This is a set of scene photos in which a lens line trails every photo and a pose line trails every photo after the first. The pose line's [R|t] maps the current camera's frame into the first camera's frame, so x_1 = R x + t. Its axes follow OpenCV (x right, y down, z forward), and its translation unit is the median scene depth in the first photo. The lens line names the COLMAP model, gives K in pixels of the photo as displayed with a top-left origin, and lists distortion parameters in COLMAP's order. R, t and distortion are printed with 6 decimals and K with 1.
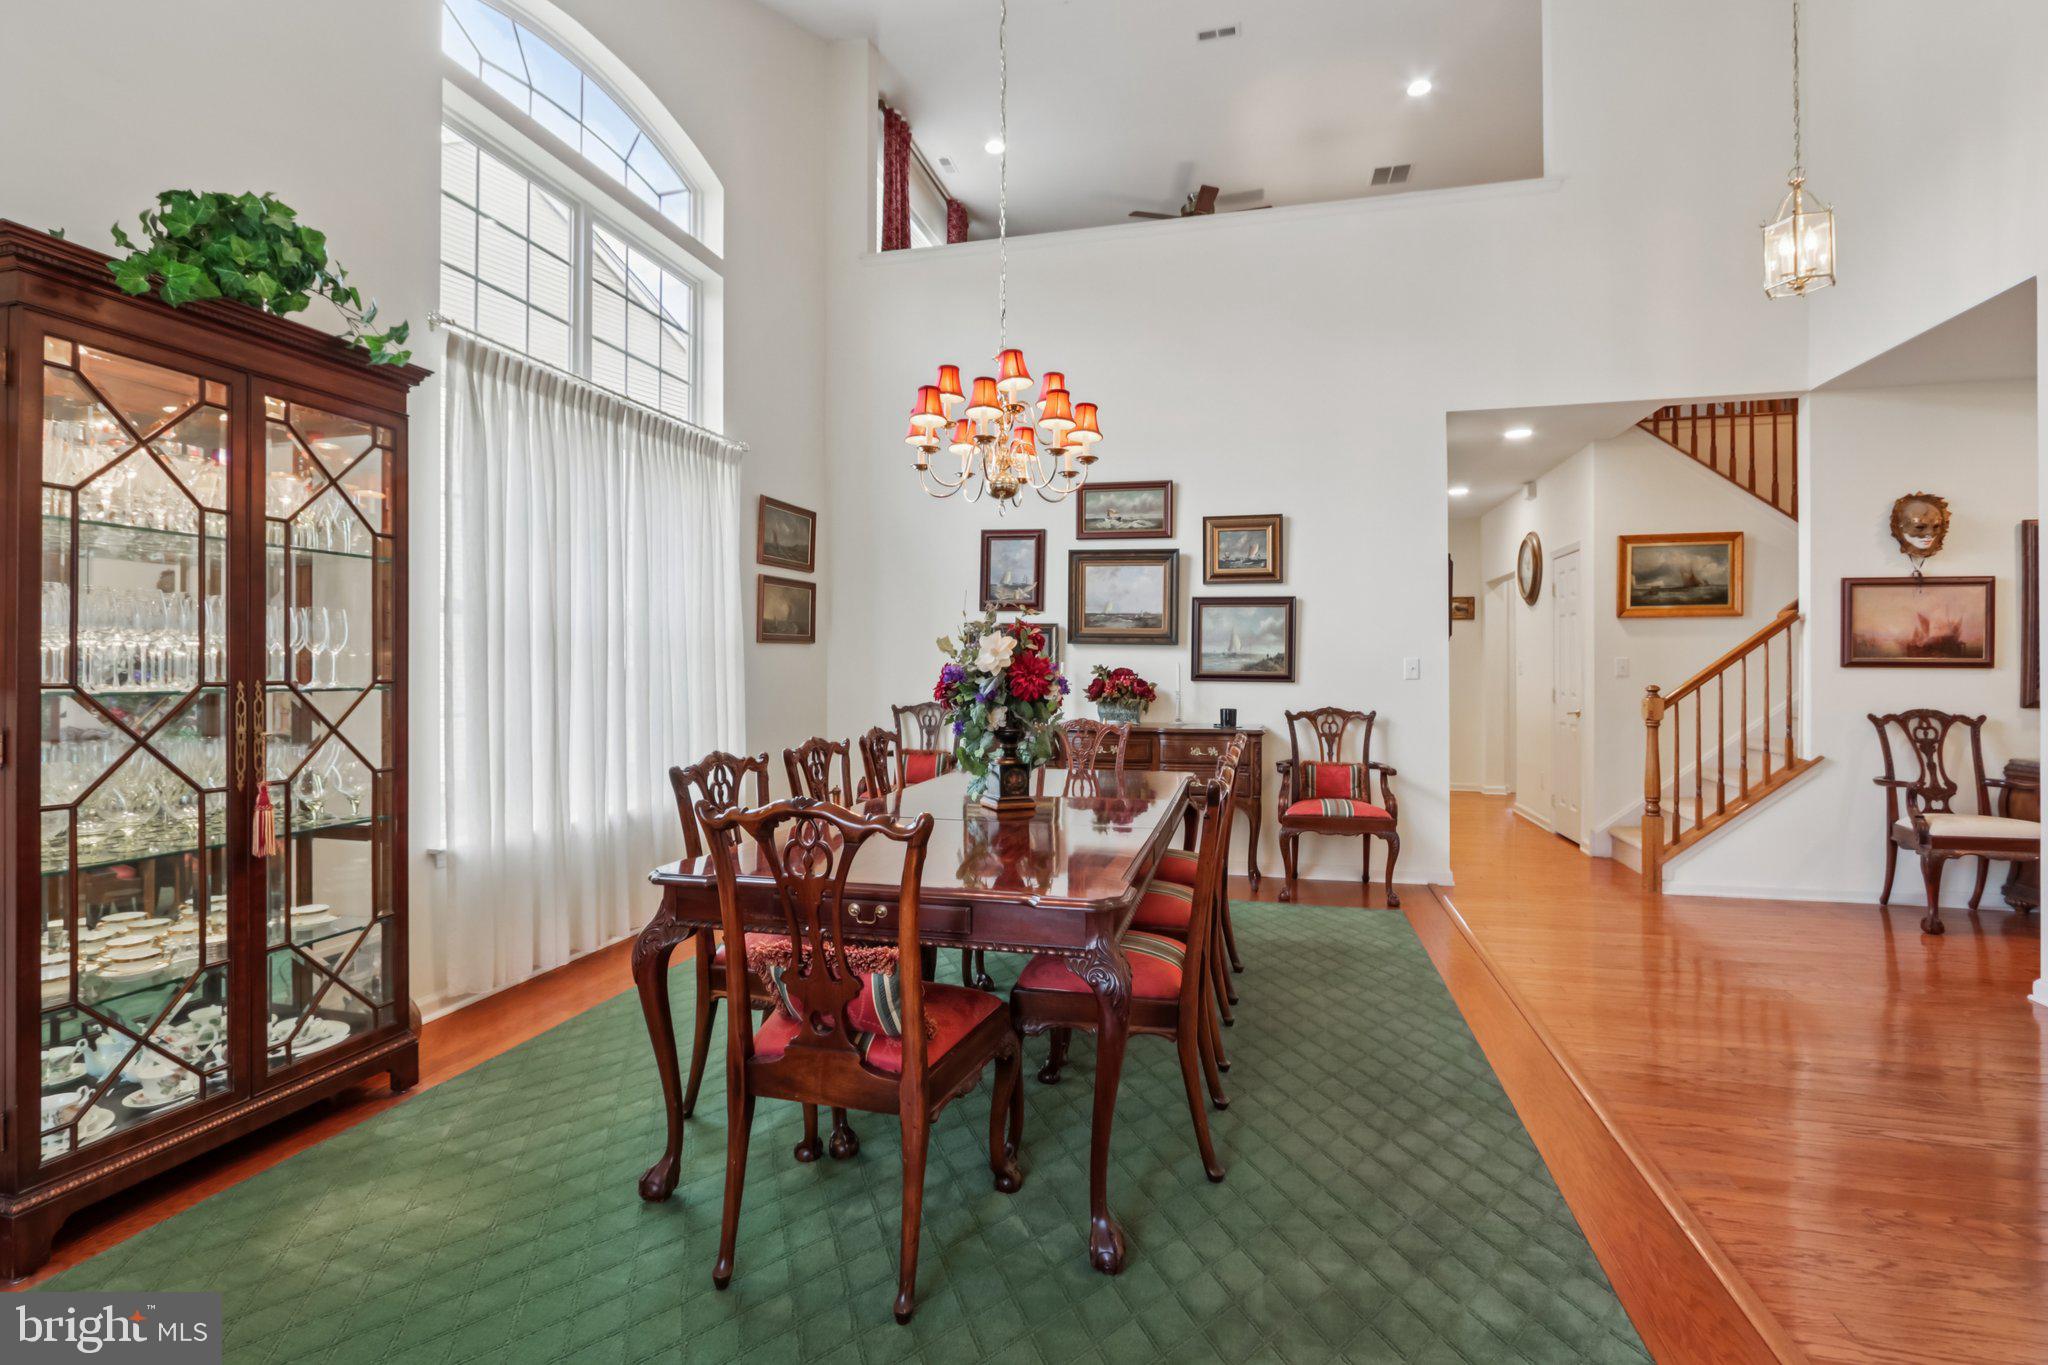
lens RADIAL K [[965.4, 0, 1012.4], [0, 965.4, 665.0], [0, 0, 1]] dist [-0.019123, 0.001643]
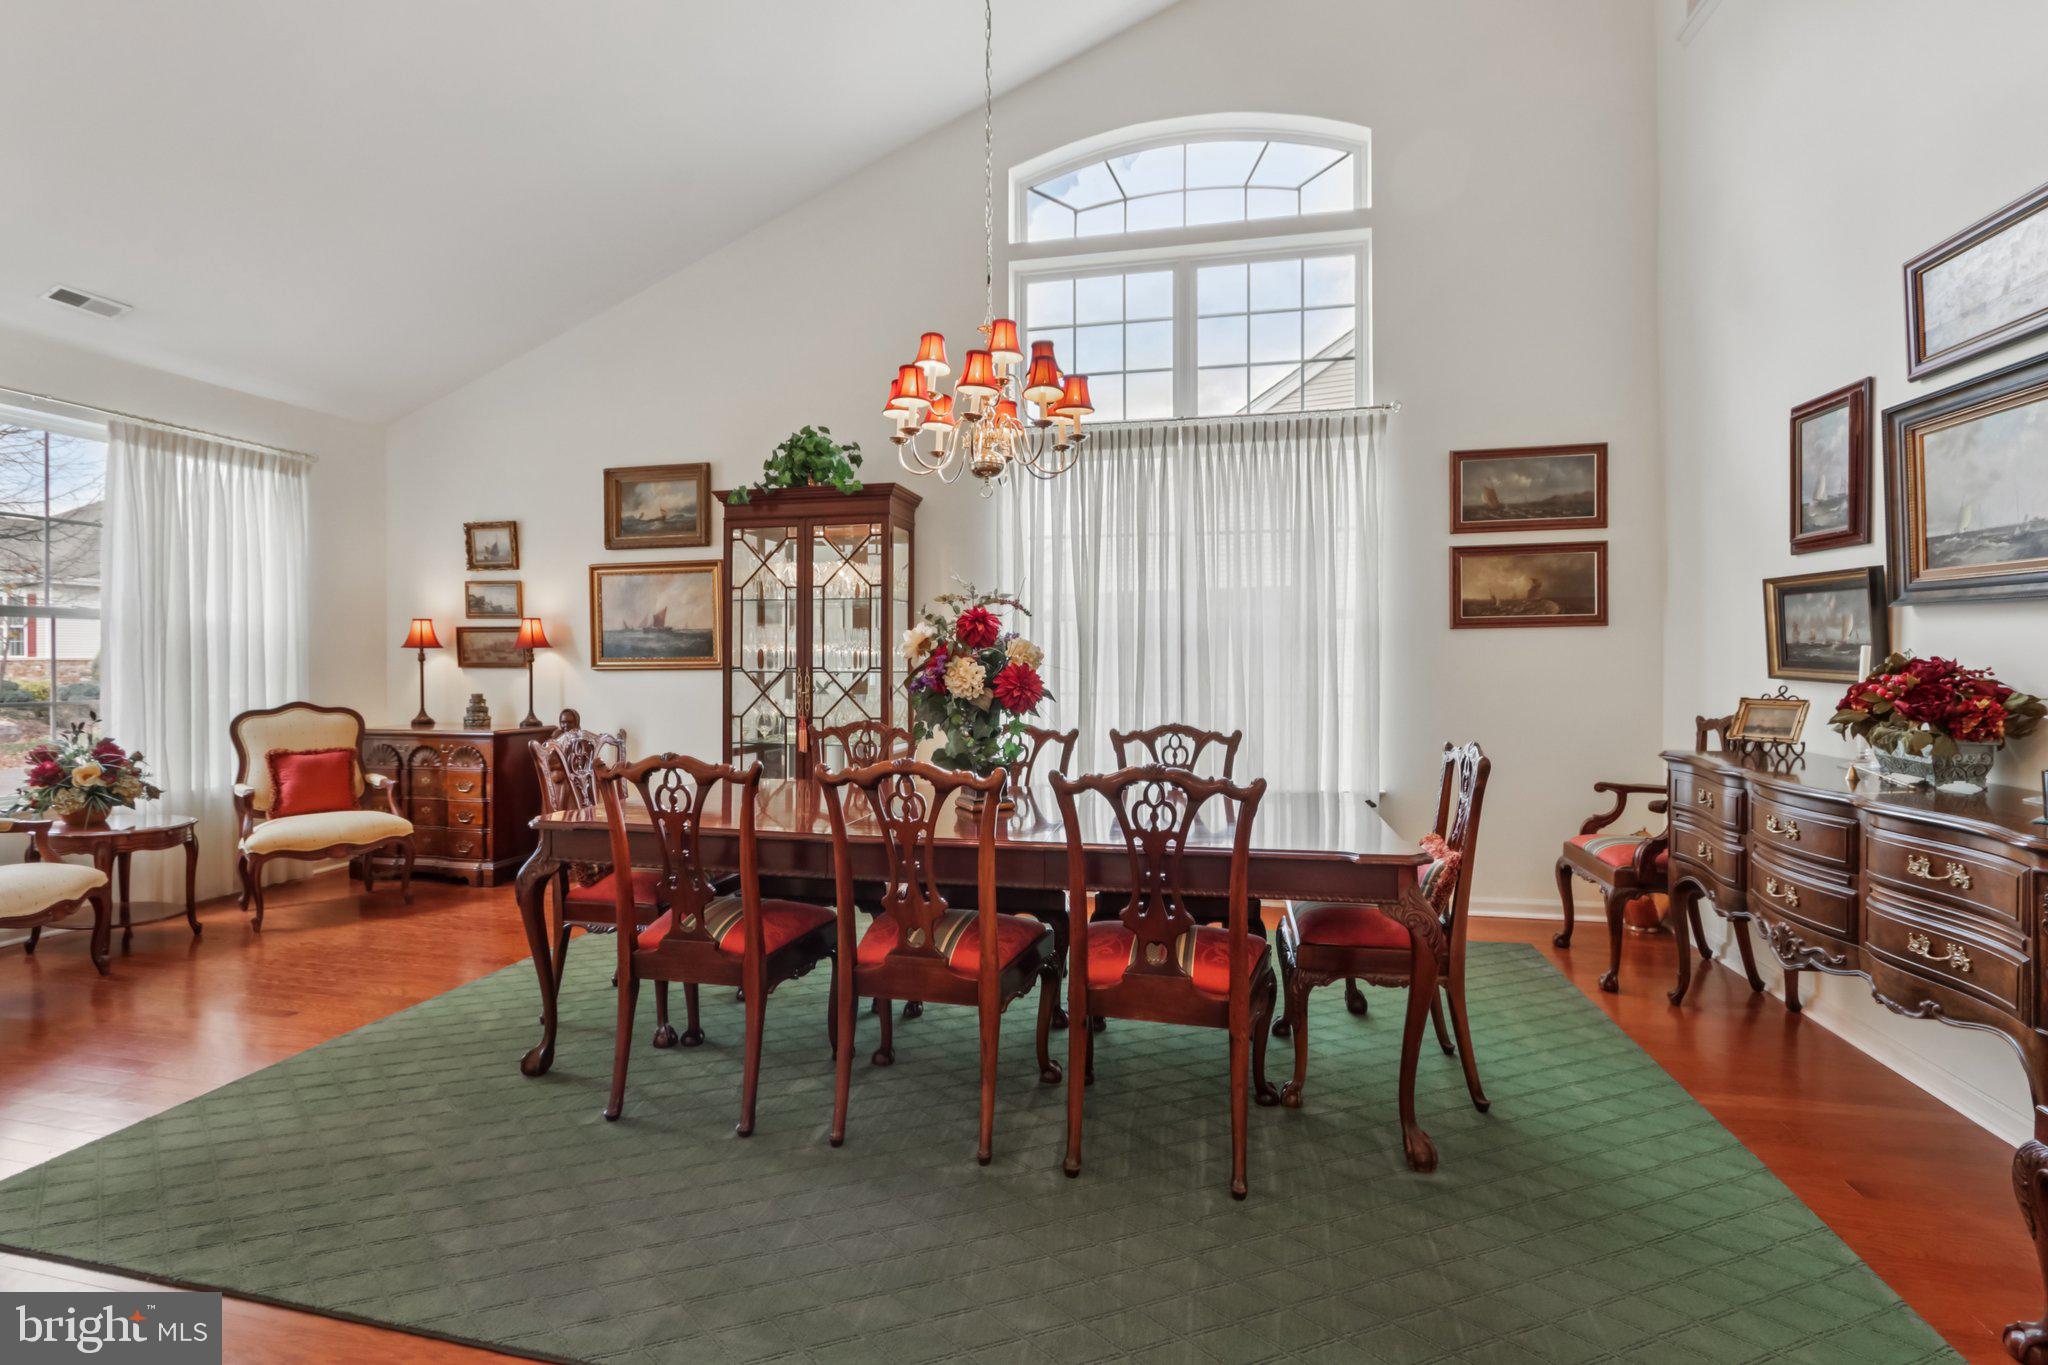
lens RADIAL K [[965.4, 0, 1012.4], [0, 965.4, 665.0], [0, 0, 1]] dist [-0.019123, 0.001643]
pose [[0.030314, 0.003857, -0.999533, 0.701698], [0.005734, 0.999975, 0.004032, 0.003728], [0.999524, -0.005854, 0.030292, 0.745652]]
